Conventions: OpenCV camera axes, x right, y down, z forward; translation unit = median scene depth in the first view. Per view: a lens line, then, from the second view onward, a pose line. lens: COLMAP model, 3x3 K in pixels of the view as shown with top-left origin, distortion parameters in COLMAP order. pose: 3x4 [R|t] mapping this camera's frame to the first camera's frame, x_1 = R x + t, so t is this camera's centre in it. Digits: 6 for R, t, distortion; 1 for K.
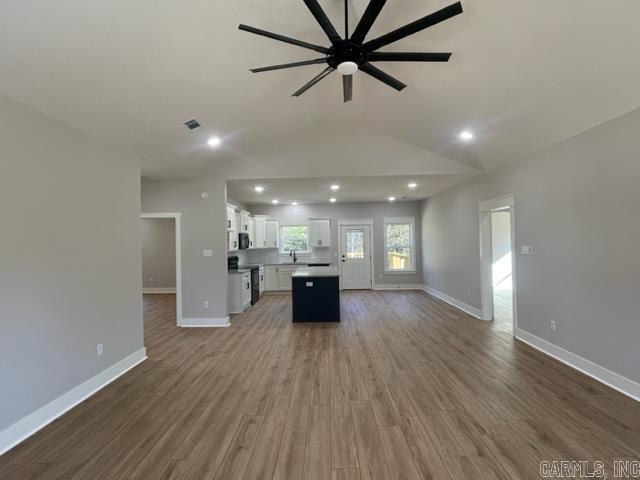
lens RADIAL K [[316.1, 0, 318.3], [0, 316.1, 239.5], [0, 0, 1]] dist [0.002209, -0.001714]
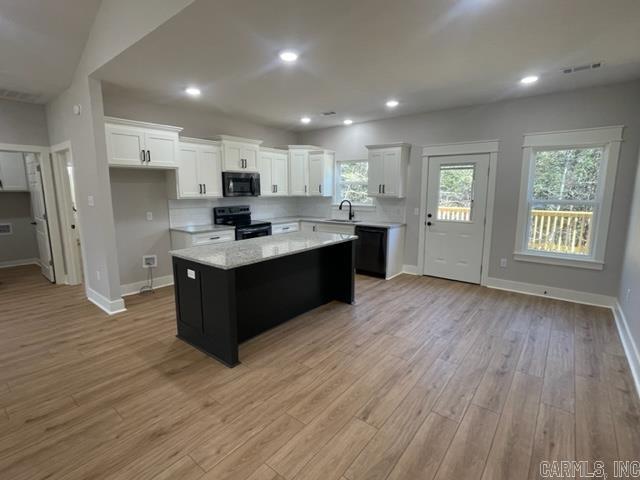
lens RADIAL K [[316.1, 0, 318.3], [0, 316.1, 235.2], [0, 0, 1]] dist [0.002209, -0.001714]
pose [[0.794276, 0.105945, -0.598248, 0.366036], [-0.011091, 0.987043, 0.160073, 0.003411], [0.607456, -0.120507, 0.785160, 0.657282]]
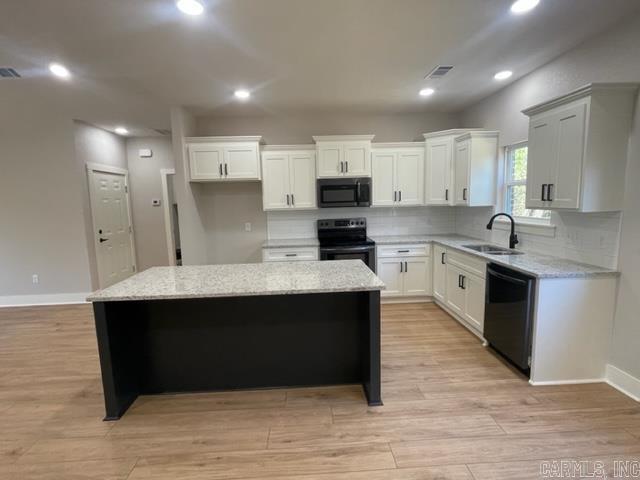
lens RADIAL K [[316.1, 0, 318.2], [0, 316.1, 233.9], [0, 0, 1]] dist [0.002209, -0.001714]
pose [[0.063715, 0.127467, -0.989794, 0.373494], [0.030871, 0.991083, 0.129620, 0.005414], [0.997491, -0.038814, 0.059212, 1.088387]]
